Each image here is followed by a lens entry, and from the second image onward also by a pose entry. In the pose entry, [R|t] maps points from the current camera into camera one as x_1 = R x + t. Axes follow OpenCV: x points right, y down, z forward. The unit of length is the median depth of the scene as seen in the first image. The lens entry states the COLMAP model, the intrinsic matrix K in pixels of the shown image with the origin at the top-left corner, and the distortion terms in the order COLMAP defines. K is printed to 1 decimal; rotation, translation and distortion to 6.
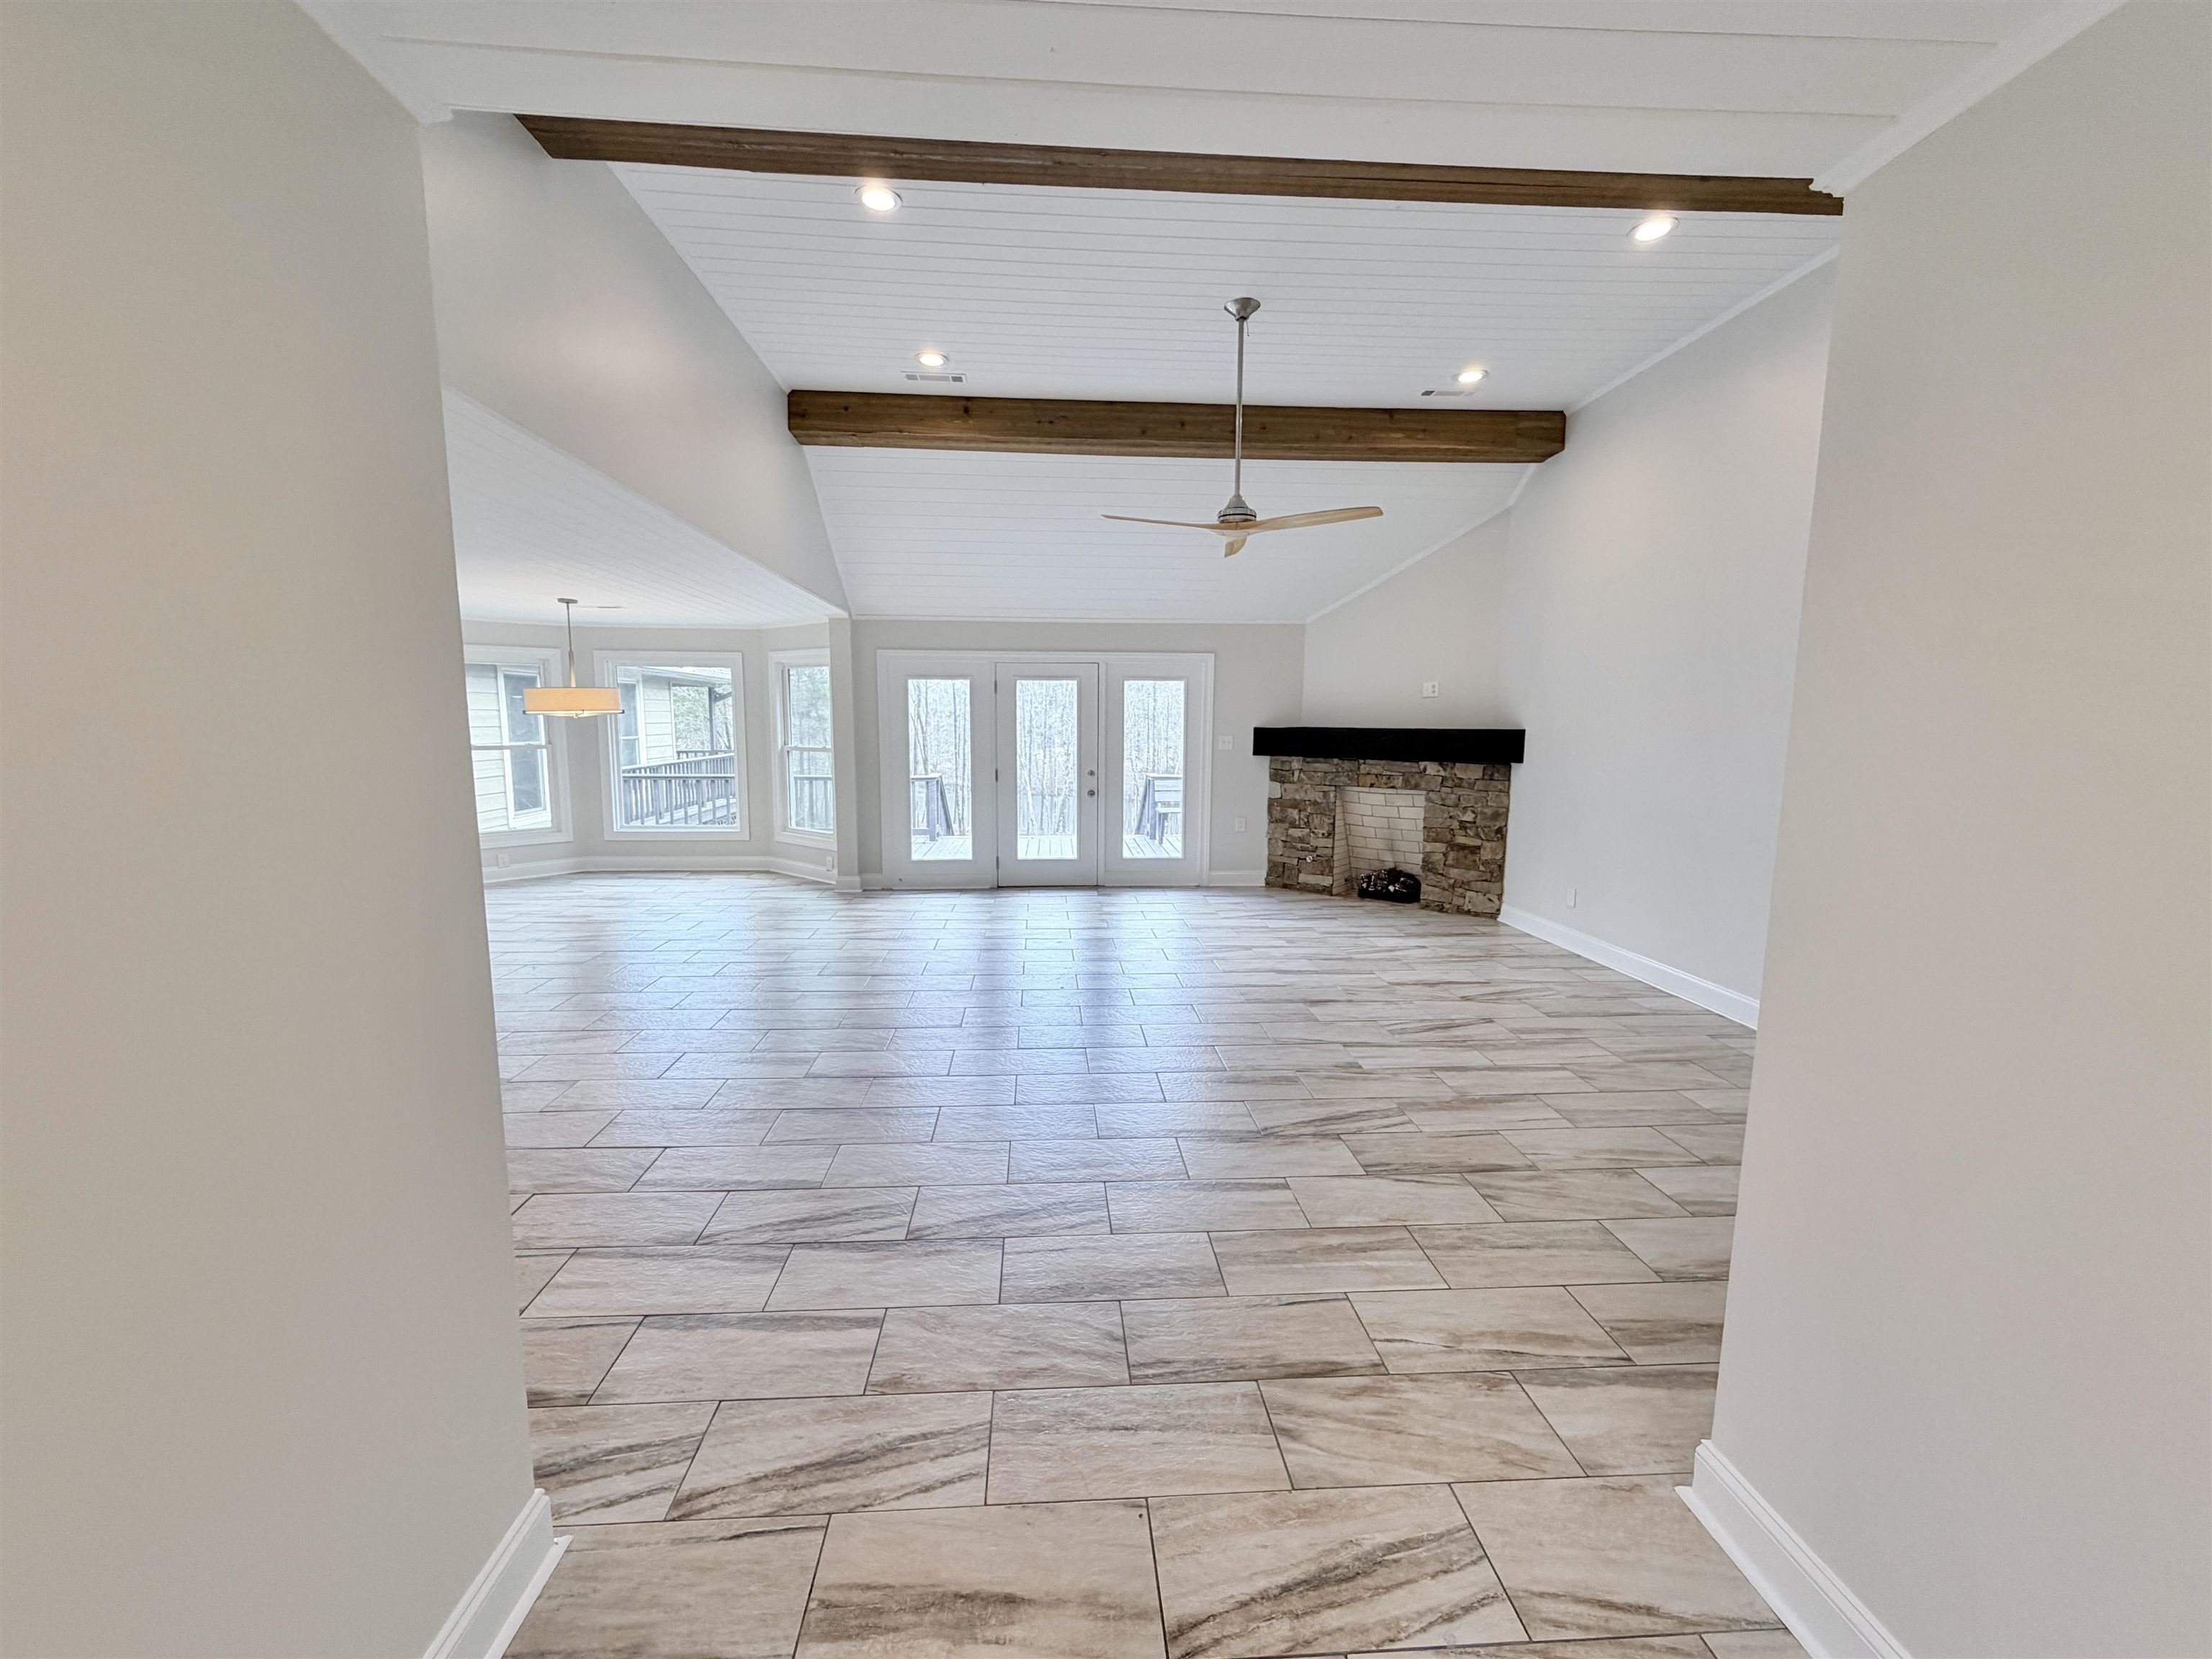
lens RADIAL K [[887.5, 0, 1116.1], [0, 887.5, 836.9], [0, 0, 1]] dist [-0.000918, 0.000370]
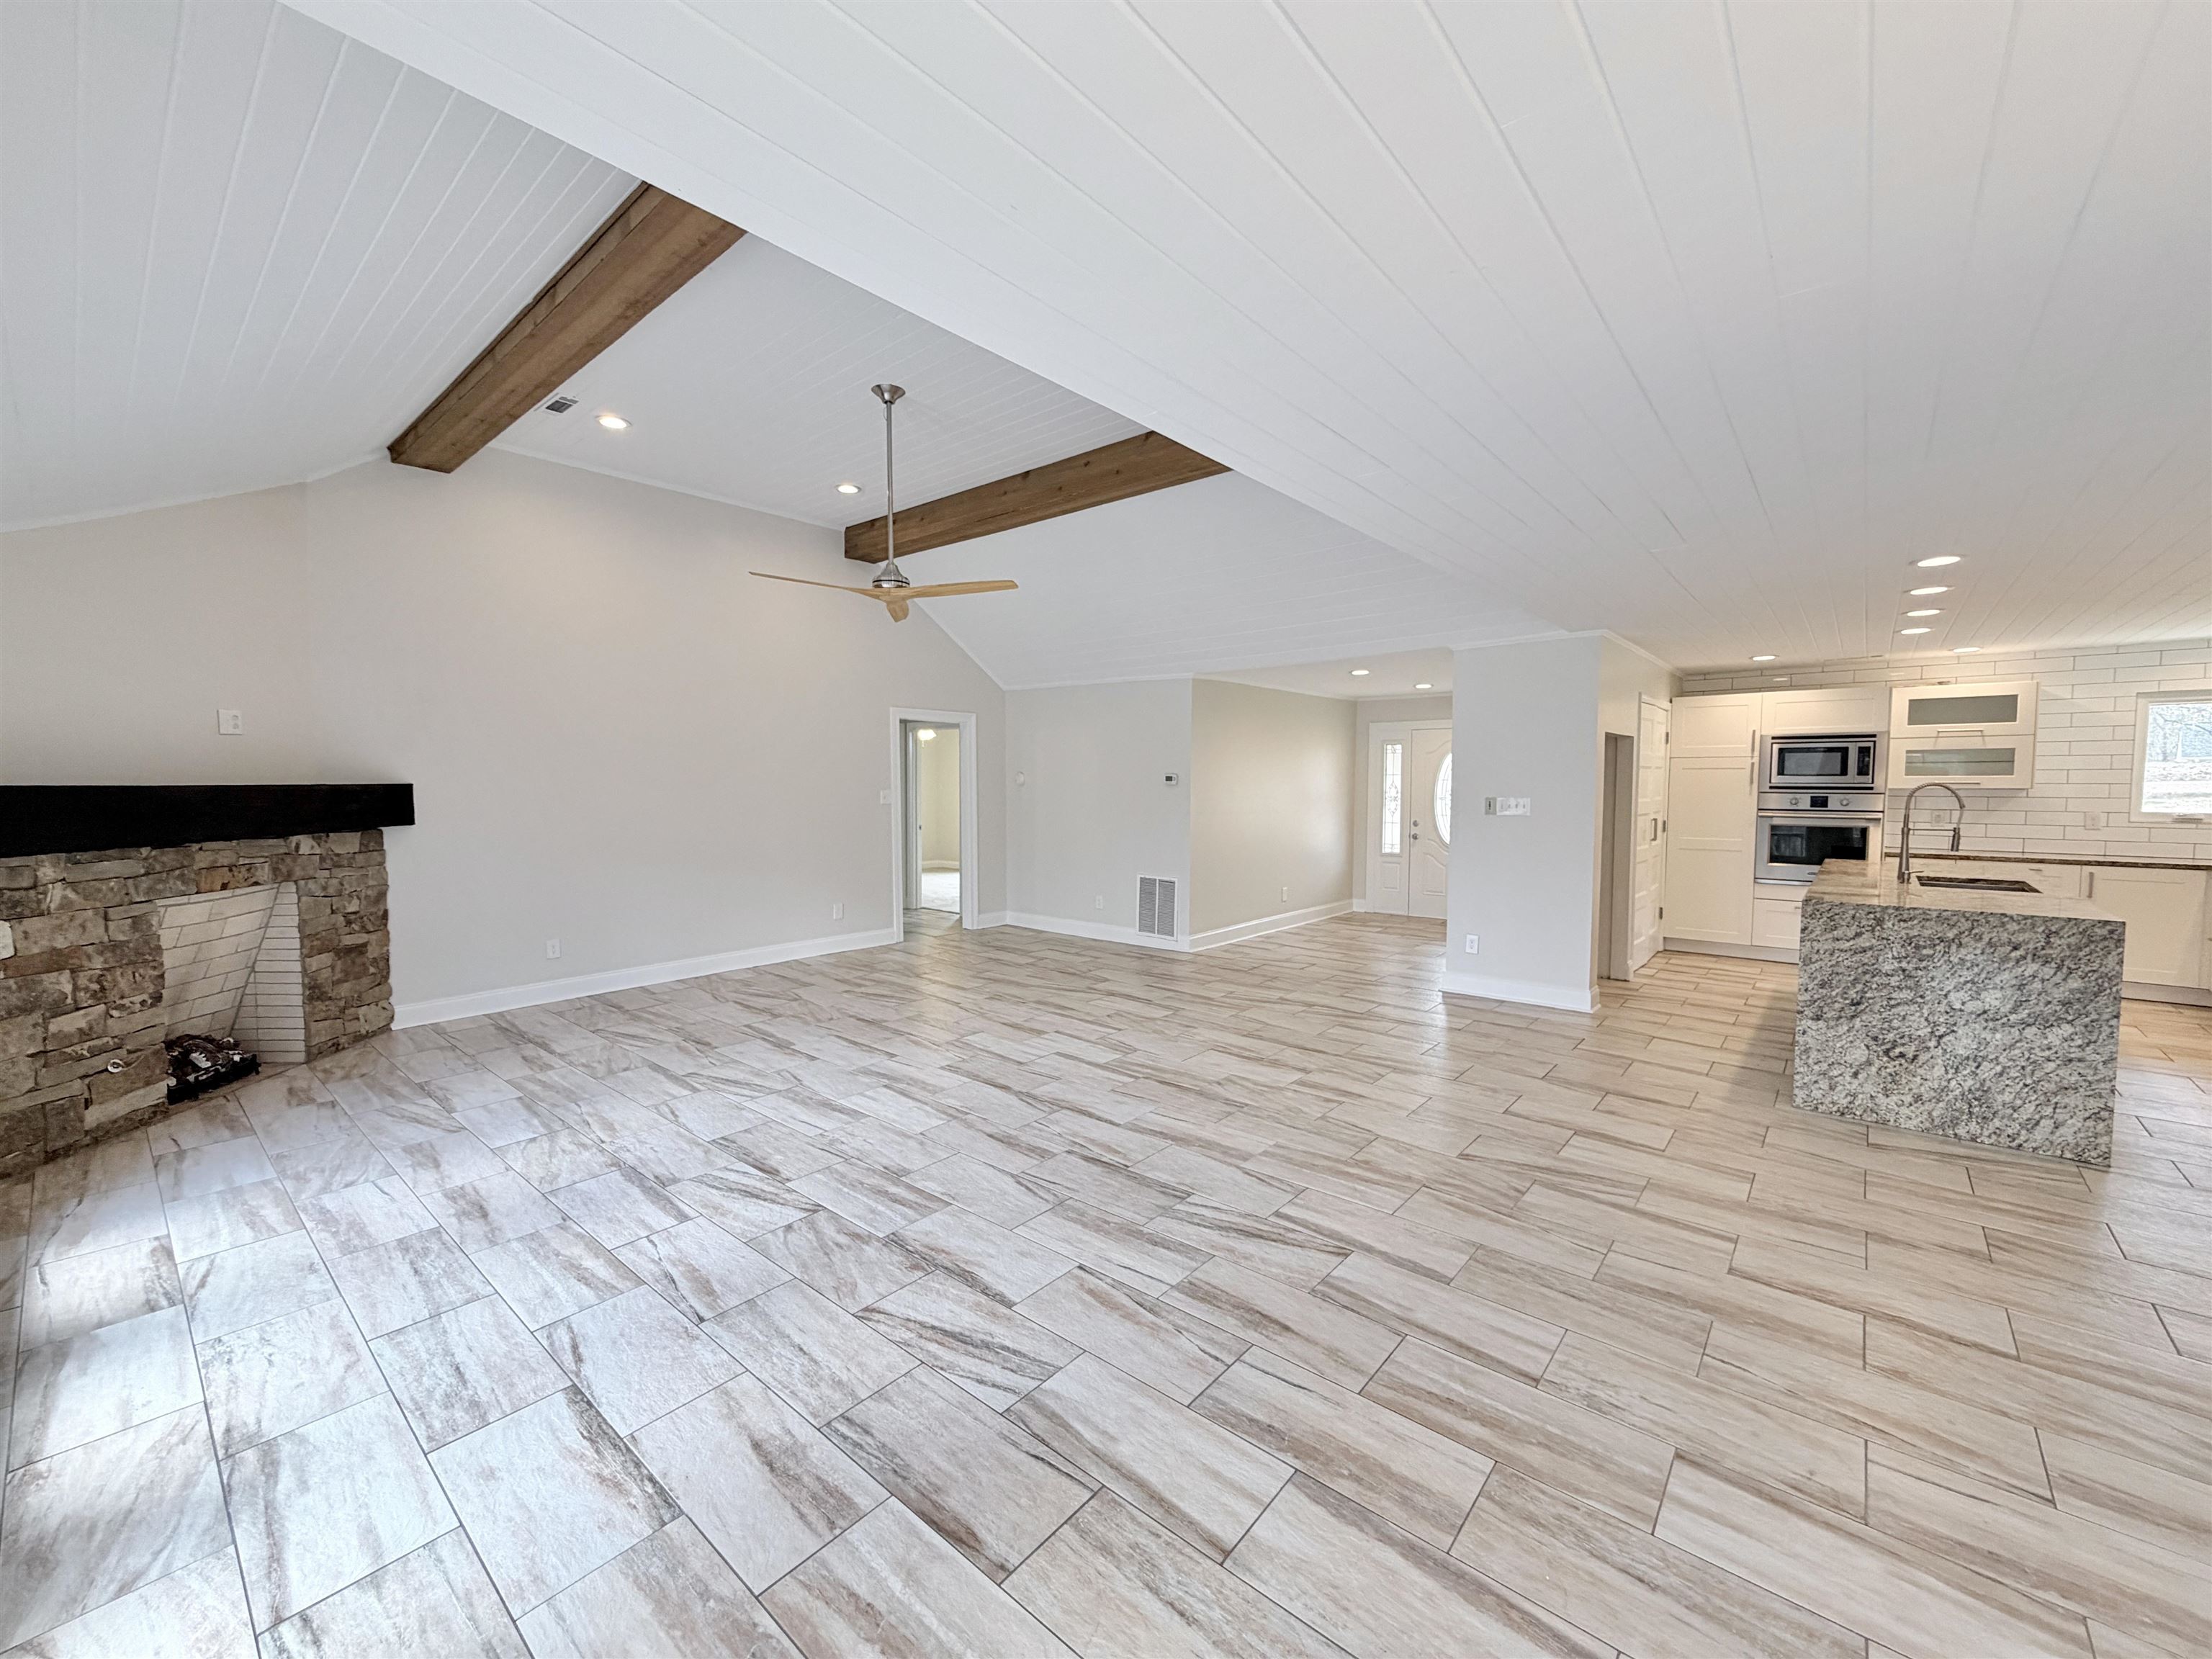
lens RADIAL K [[887.5, 0, 1098.2], [0, 887.5, 826.8], [0, 0, 1]] dist [-0.000918, 0.000370]
pose [[-0.694420, -0.044859, 0.718170, -0.496807], [0.091045, 0.984556, 0.149532, -0.128751], [-0.713787, 0.169224, -0.679611, 0.978463]]
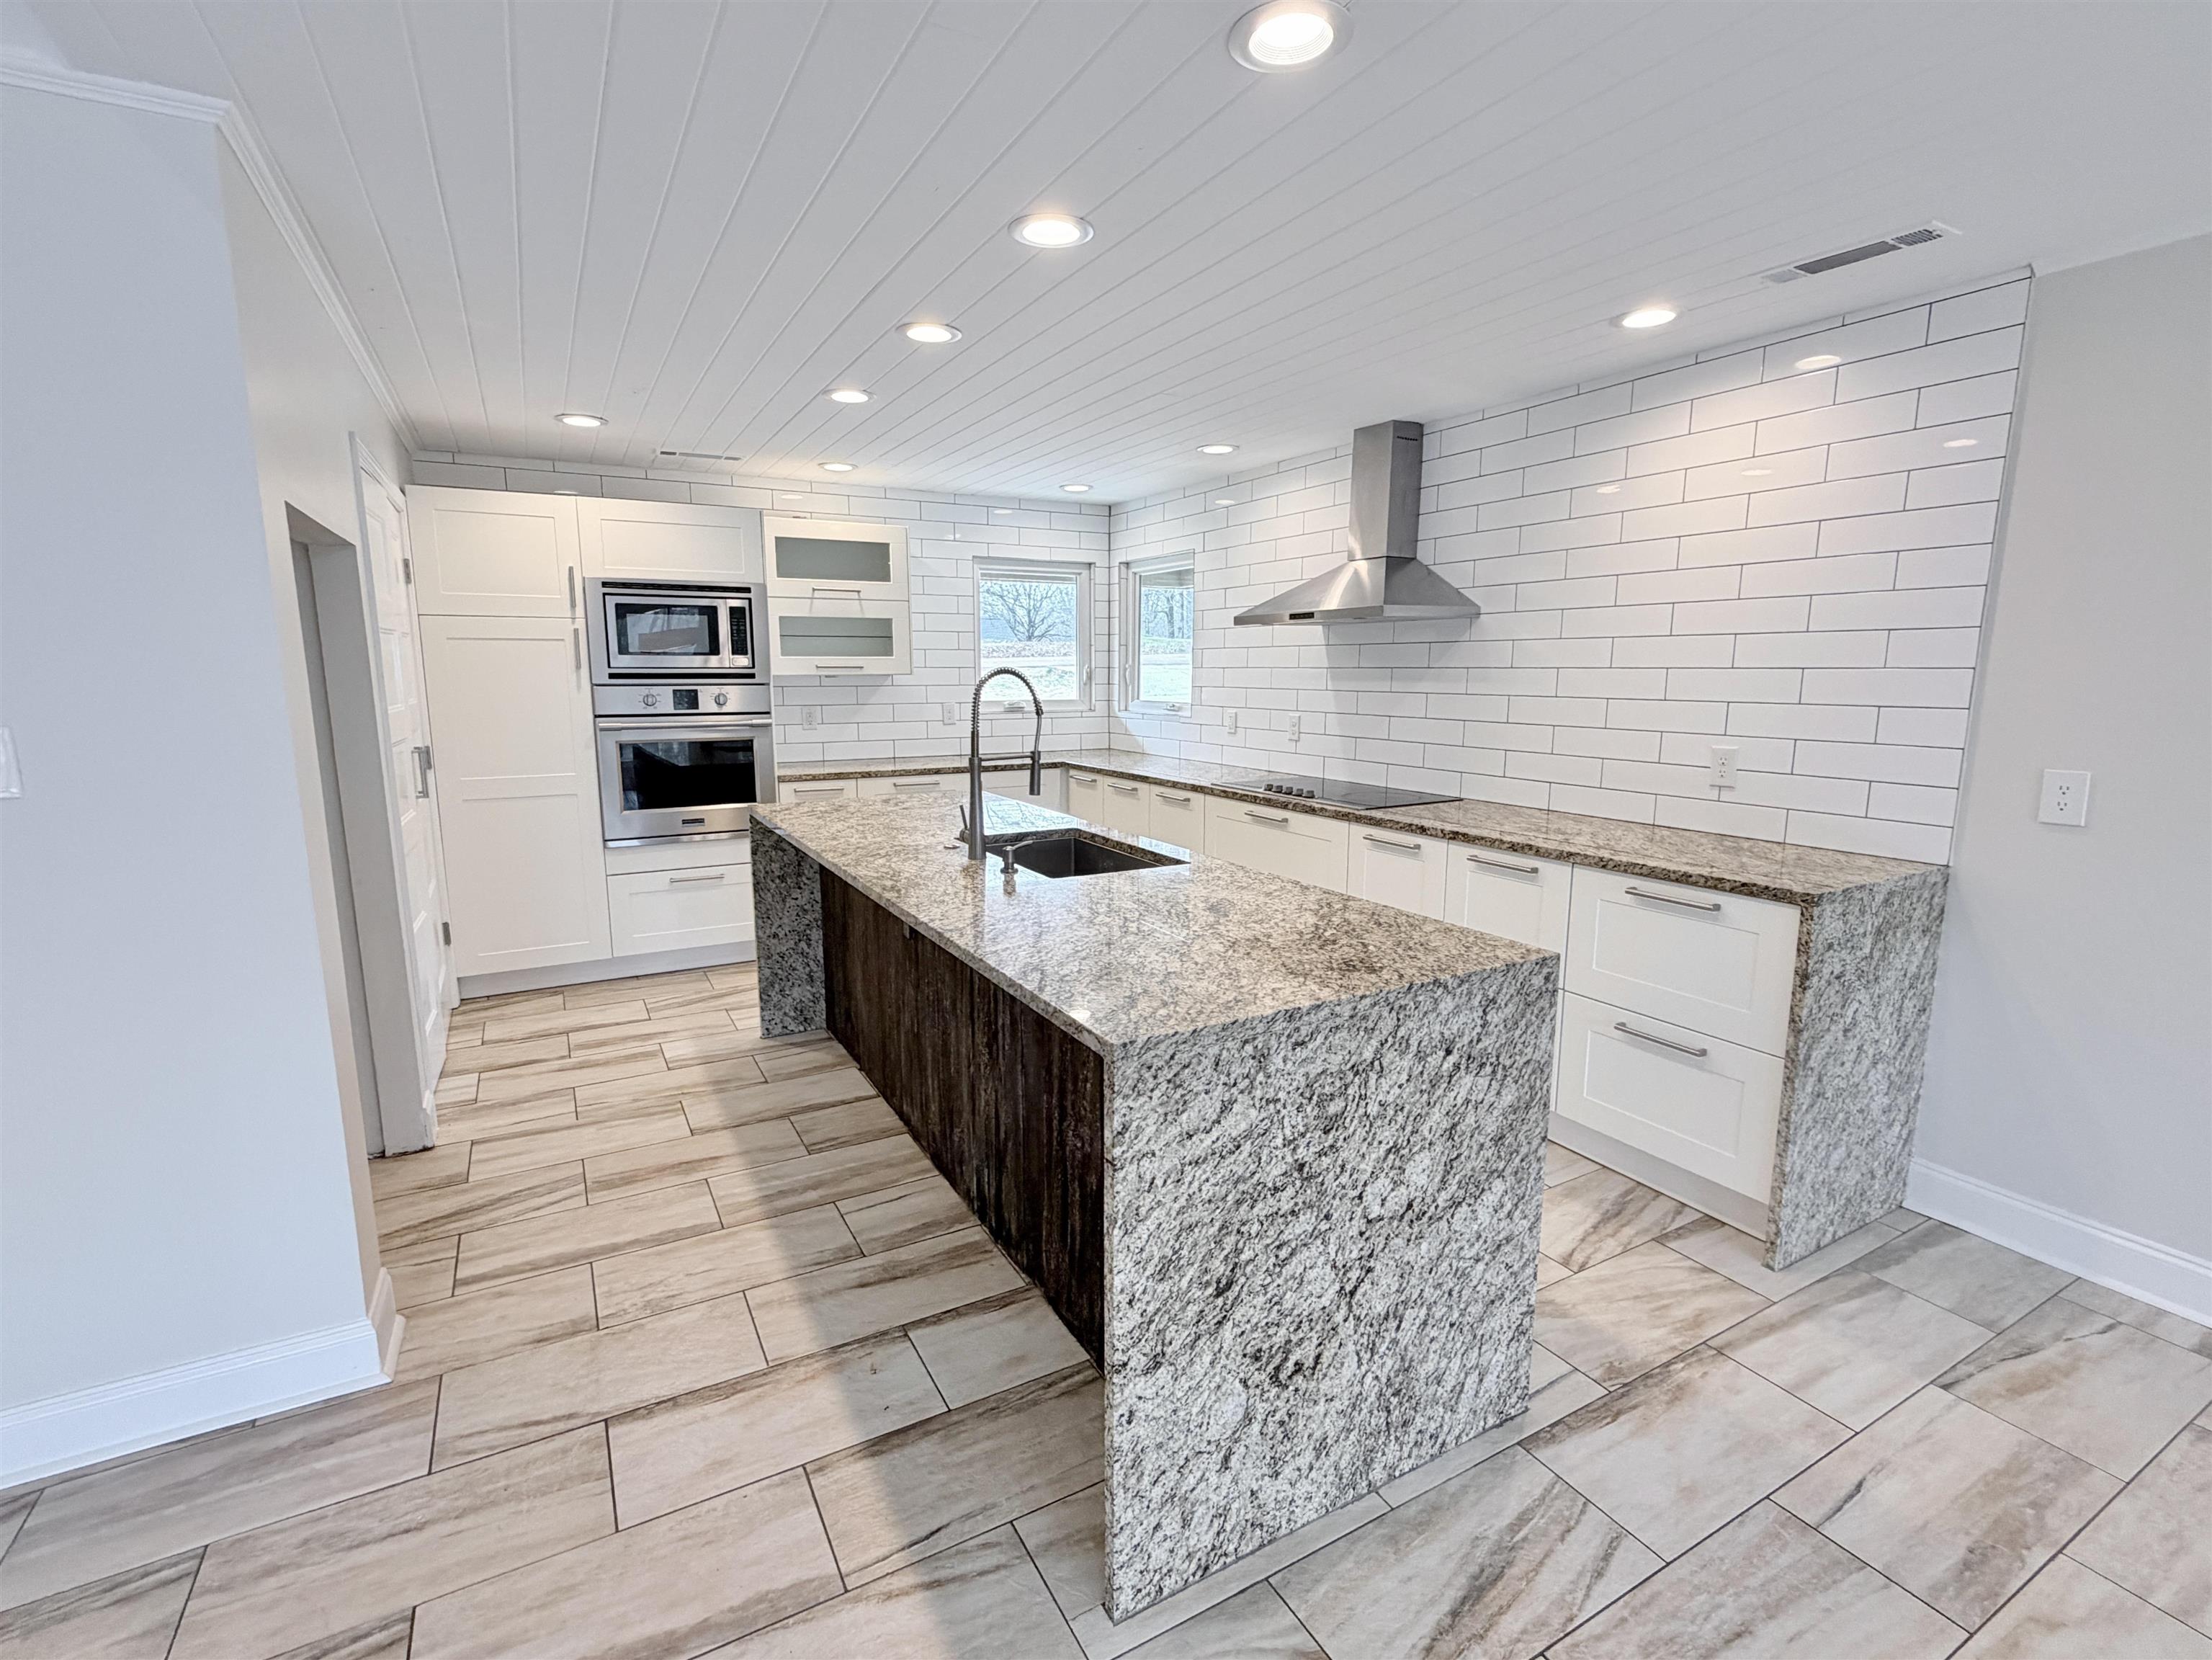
lens RADIAL K [[985.9, 0, 1089.3], [0, 985.9, 850.0], [0, 0, 1]] dist [-0.000770, 0.002391]
pose [[-0.915752, 0.065980, -0.396289, -0.337024], [-0.061538, 0.951742, 0.300665, -0.059320], [0.397003, 0.299721, -0.867500, 0.477435]]
